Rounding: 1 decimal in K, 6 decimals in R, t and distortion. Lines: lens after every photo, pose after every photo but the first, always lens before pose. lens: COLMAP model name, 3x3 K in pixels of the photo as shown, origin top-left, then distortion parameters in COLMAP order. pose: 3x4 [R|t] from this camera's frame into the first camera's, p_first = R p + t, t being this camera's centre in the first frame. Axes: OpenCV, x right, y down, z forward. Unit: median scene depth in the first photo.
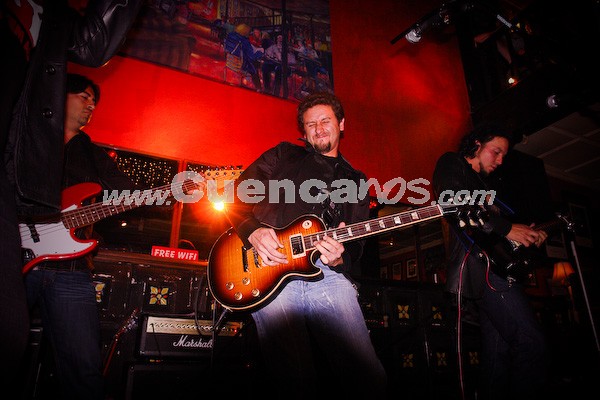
lens RADIAL K [[430.9, 0, 300.0], [0, 430.9, 200.0], [0, 0, 1]] dist [-0.107164, 0.074438]
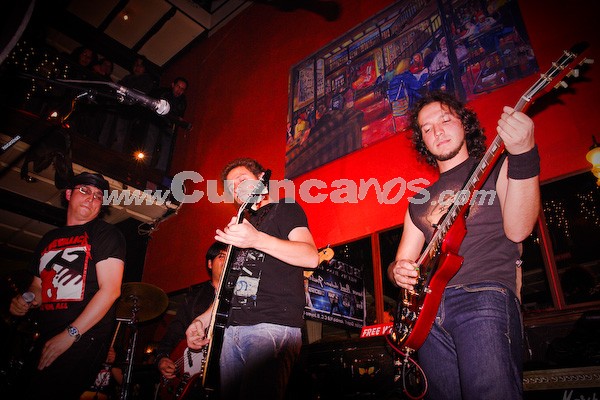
lens RADIAL K [[440.3, 0, 300.0], [0, 440.3, 200.0], [0, 0, 1]] dist [-0.044345, 0.000477]
pose [[0.385578, -0.422255, -0.820384, 0.458842], [0.335139, 0.892503, -0.301861, 0.076571], [0.859658, -0.158552, 0.485644, 0.303425]]
